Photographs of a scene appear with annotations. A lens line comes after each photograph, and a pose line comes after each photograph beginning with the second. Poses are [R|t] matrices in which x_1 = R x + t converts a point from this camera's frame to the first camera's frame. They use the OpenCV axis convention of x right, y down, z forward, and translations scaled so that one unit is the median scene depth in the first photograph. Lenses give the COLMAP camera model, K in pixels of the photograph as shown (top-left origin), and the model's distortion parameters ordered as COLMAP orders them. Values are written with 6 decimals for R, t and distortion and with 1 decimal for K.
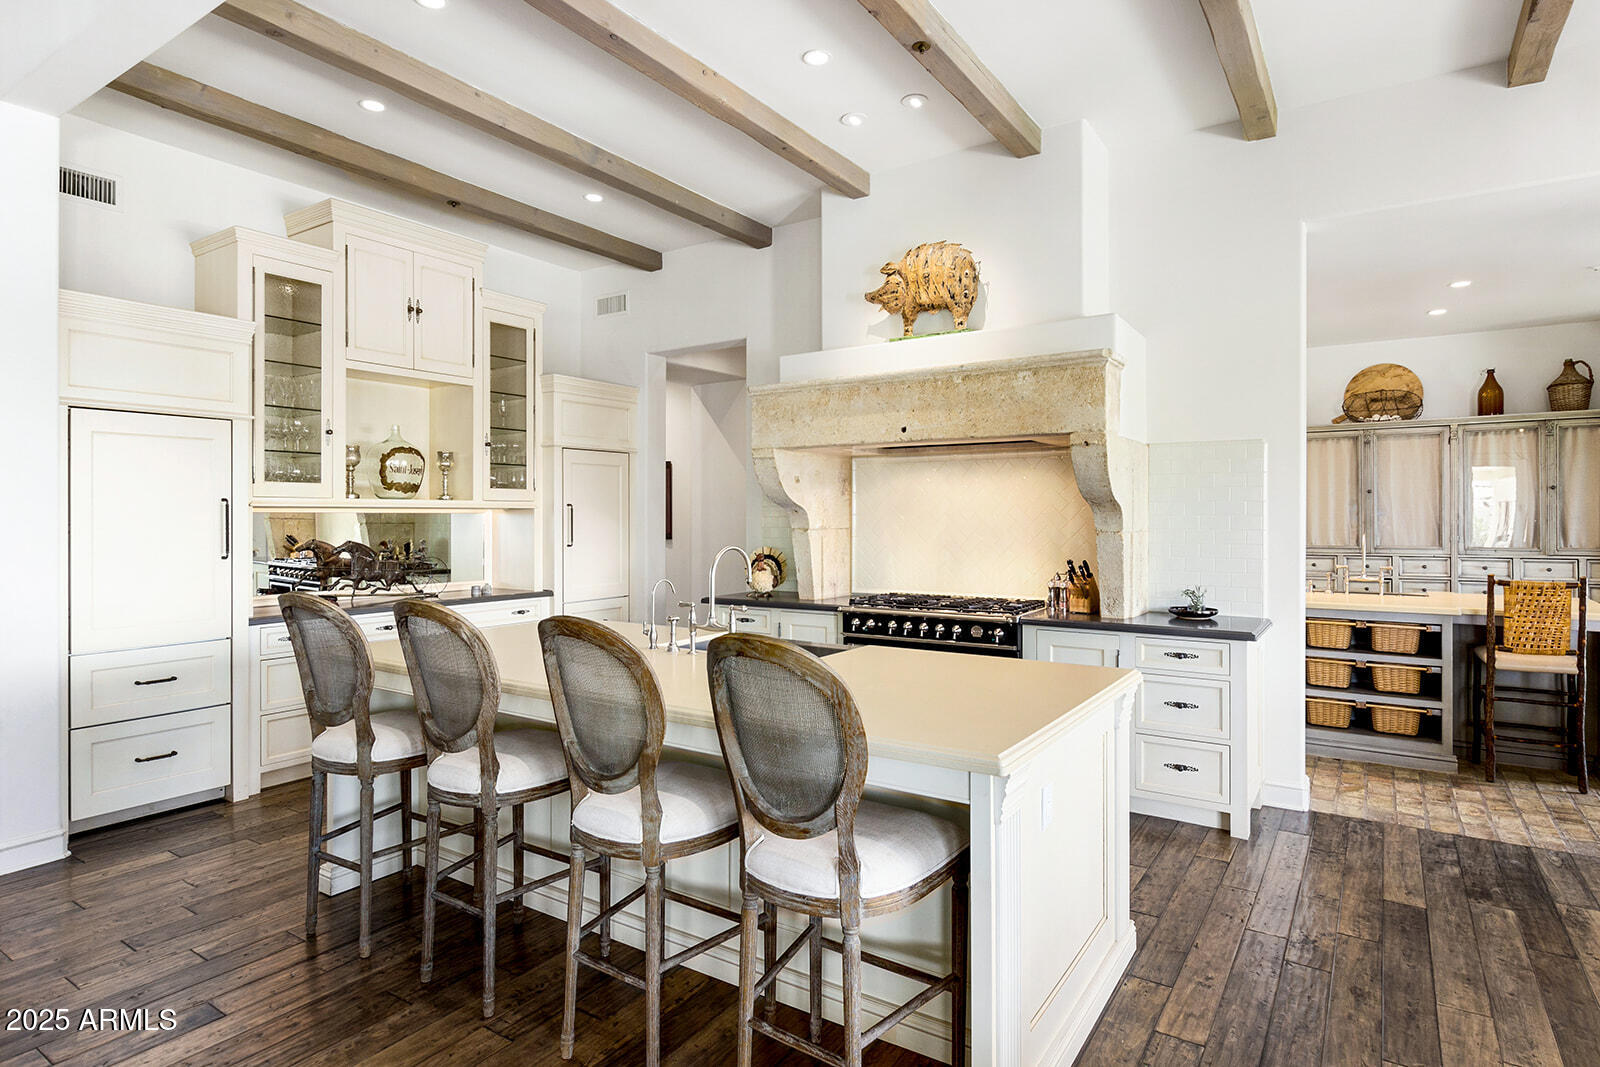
lens RADIAL K [[878.6, 0, 803.8], [0, 878.6, 520.8], [0, 0, 1]] dist [-0.006027, 0.001598]
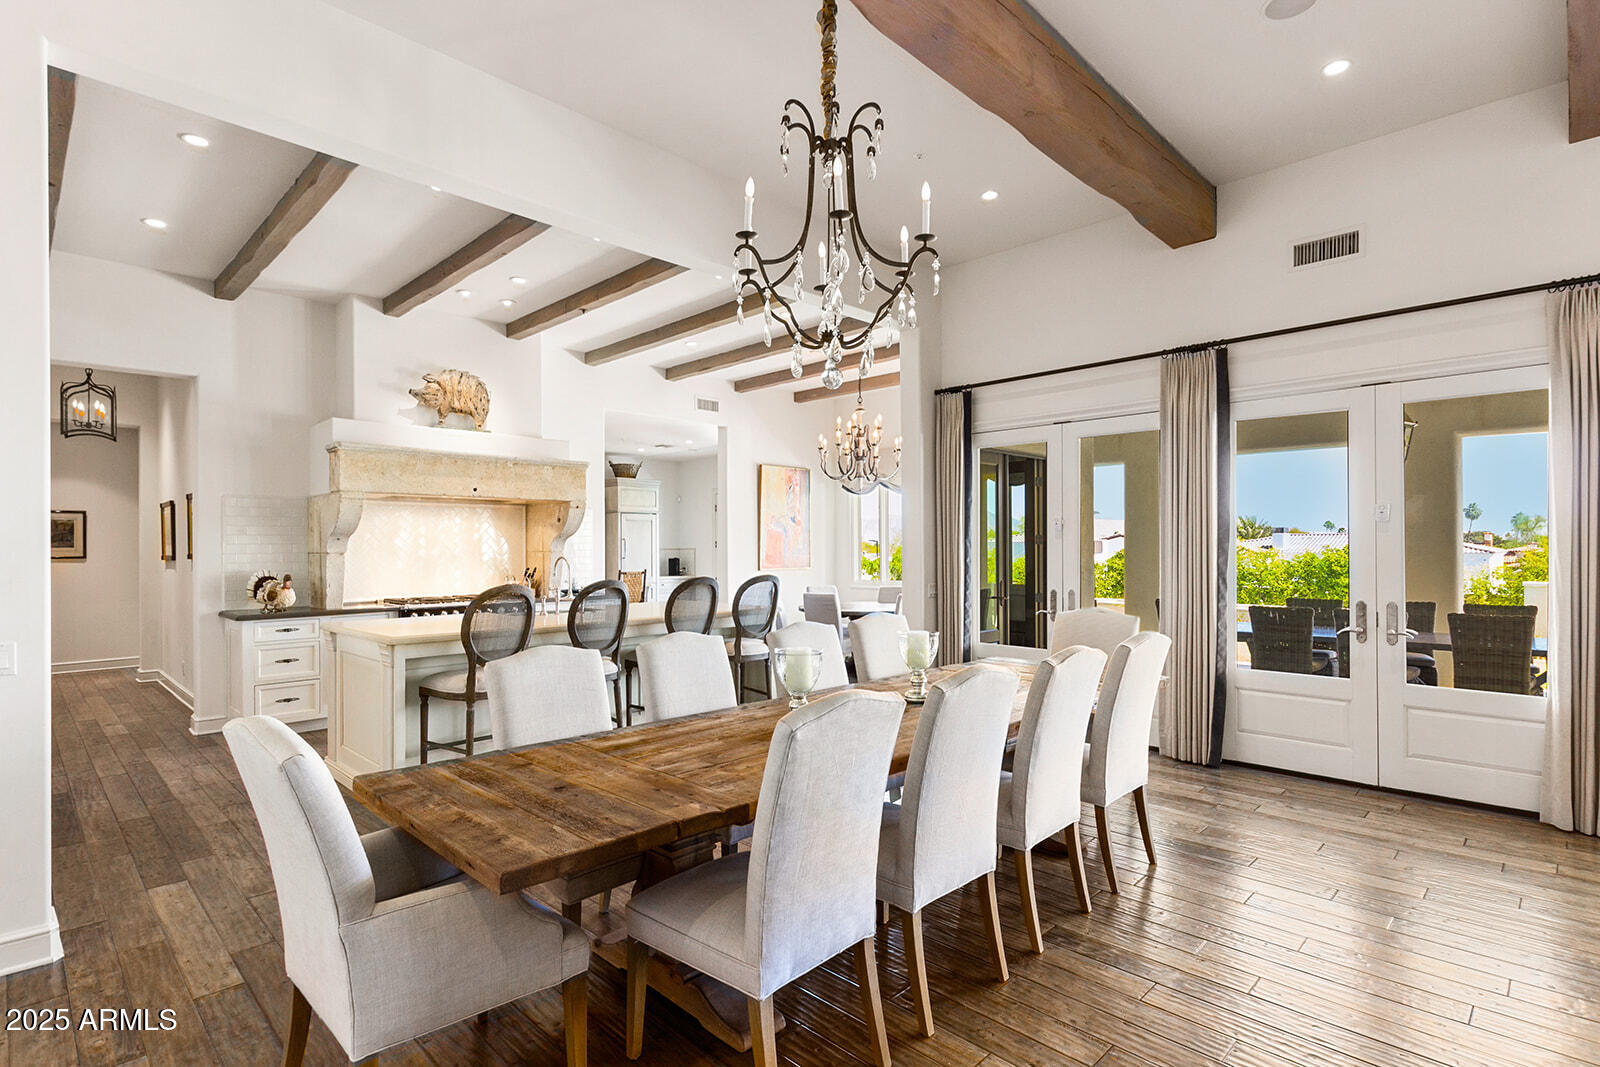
lens RADIAL K [[791.3, 0, 800.2], [0, 791.3, 534.9], [0, 0, 1]] dist [-0.000121, 0.000017]
pose [[0.190363, 0.014233, 0.981611, -1.057408], [0.004393, 0.999873, -0.015350, 0.003664], [-0.981704, 0.007234, 0.190276, 0.121388]]
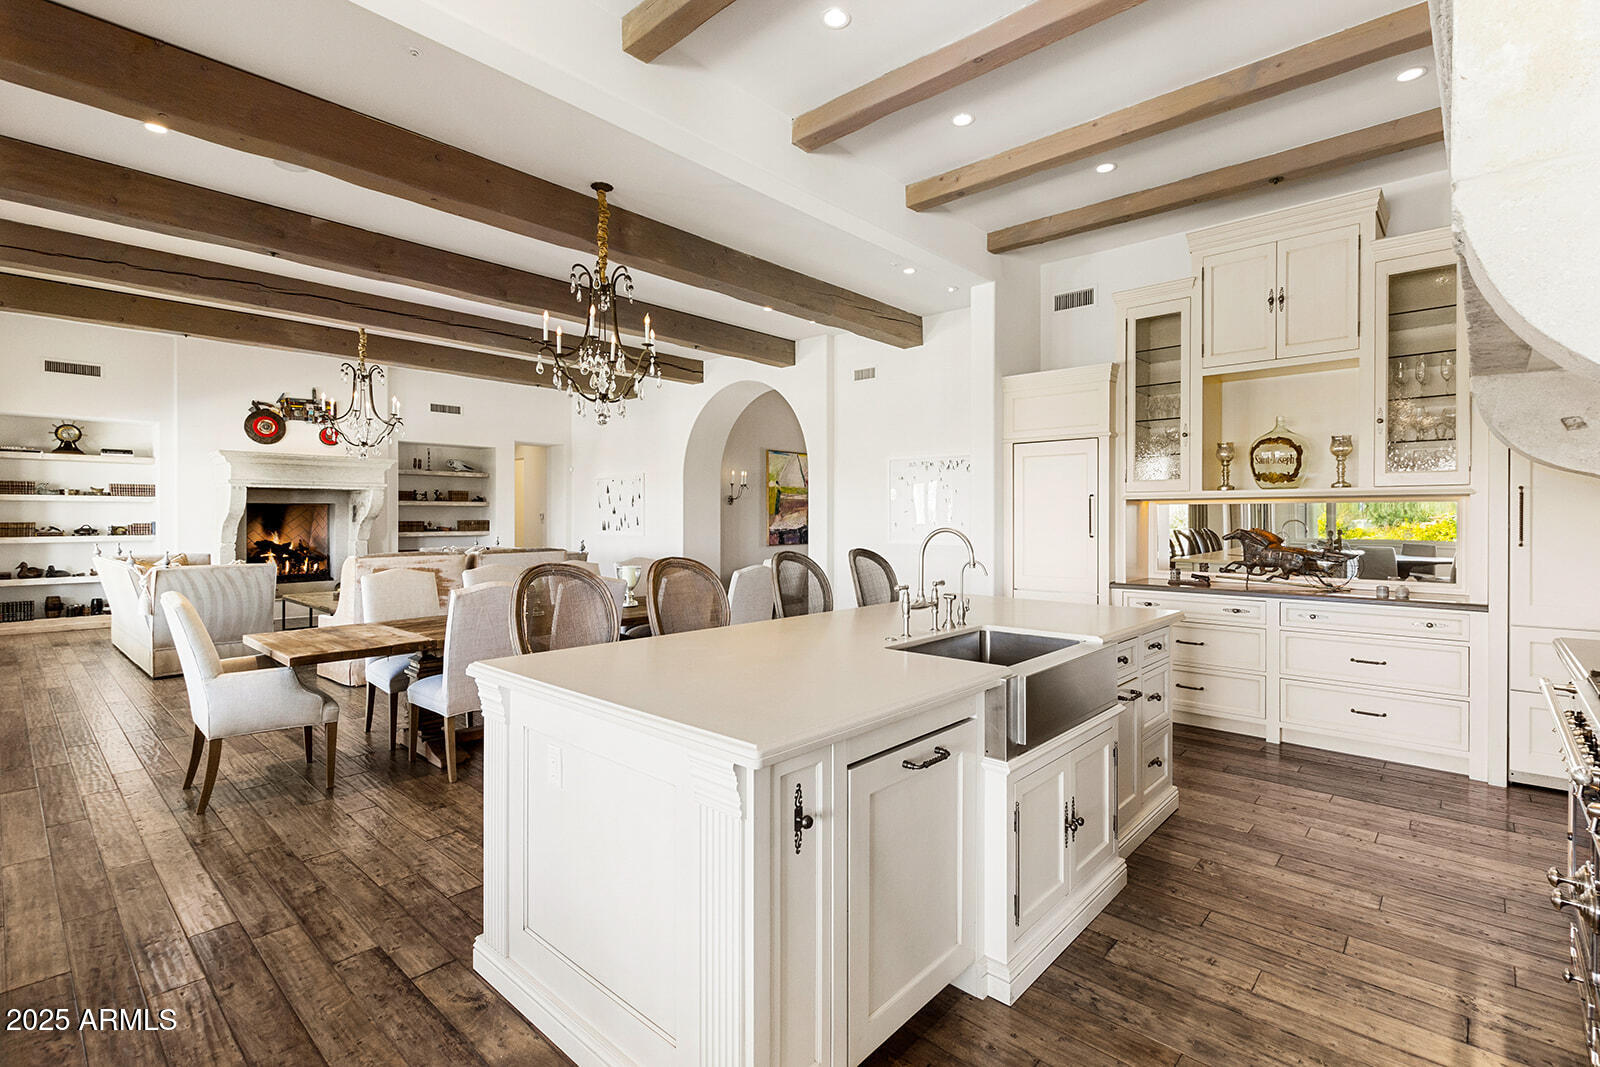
lens RADIAL K [[720.6, 0, 808.0], [0, 720.6, 526.1], [0, 0, 1]] dist [0.000125, -0.000190]
pose [[-0.141292, 0.011539, -0.989901, 0.466992], [-0.003031, 0.999922, 0.012088, 0.010105], [0.989963, 0.004708, -0.141246, 0.611590]]
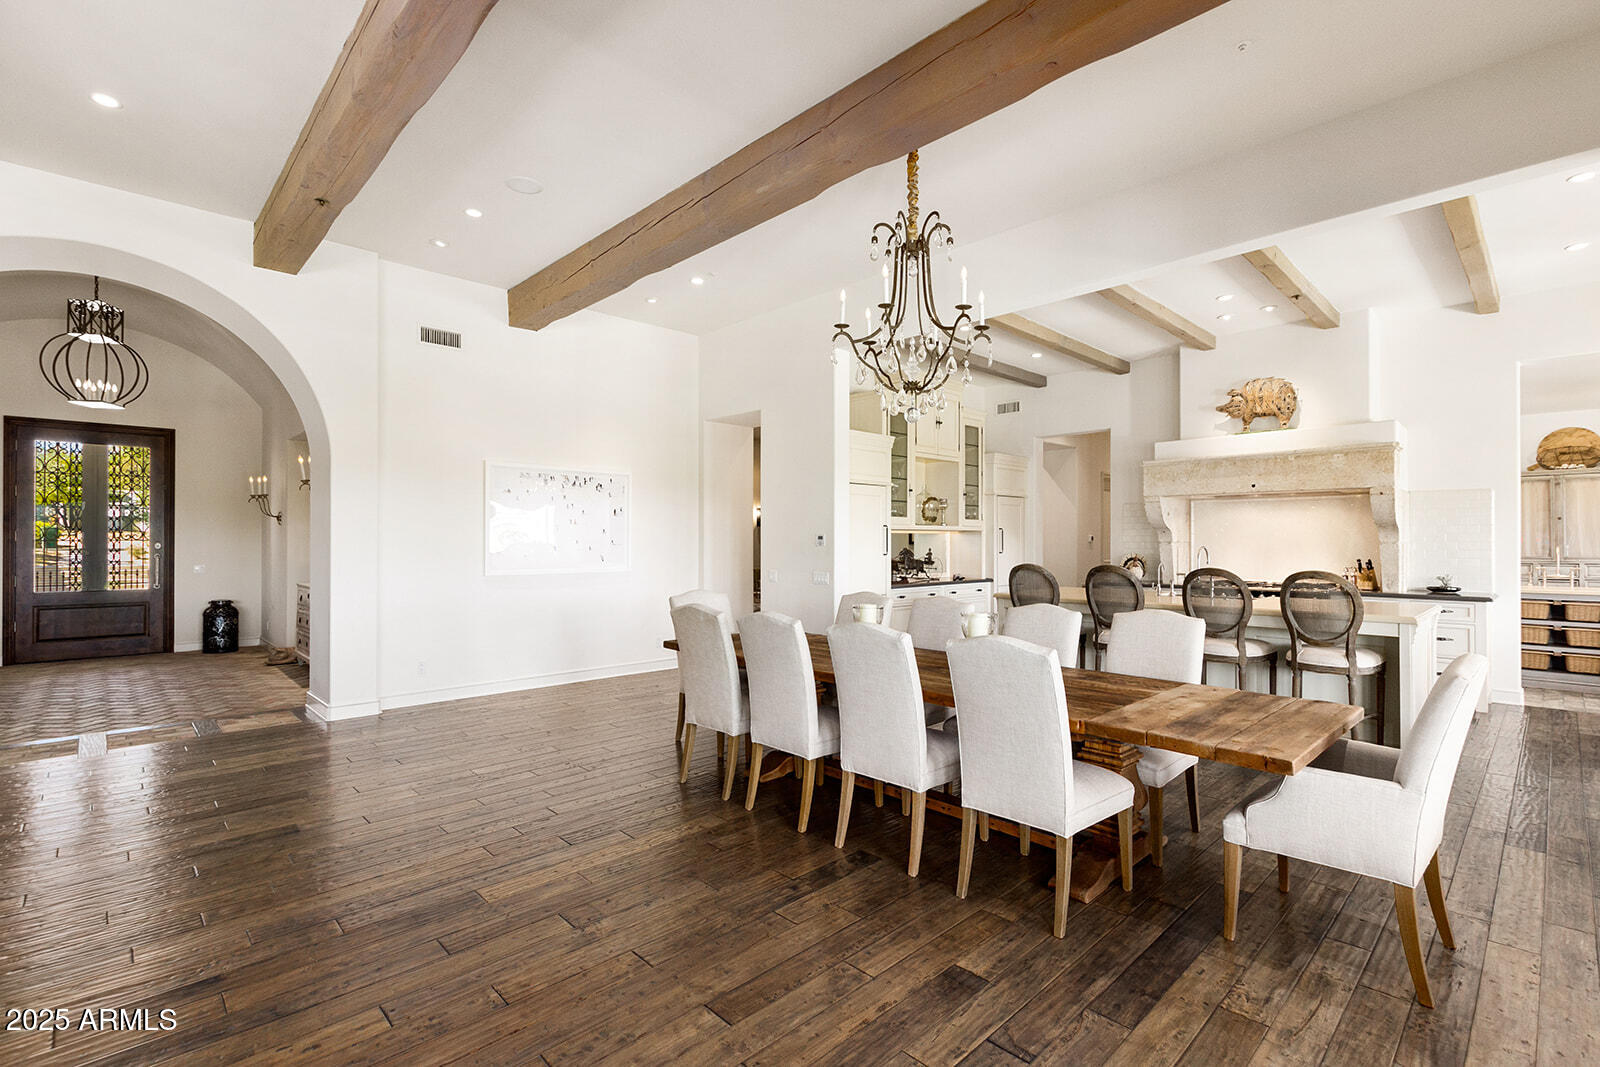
lens RADIAL K [[731.1, 0, 797.4], [0, 731.1, 538.8], [0, 0, 1]] dist [-0.003392, -0.002680]
pose [[0.974549, 0.000915, -0.224173, -0.405480], [-0.002634, 0.999969, -0.007367, 0.015754], [0.224159, 0.007770, 0.974522, -0.581861]]
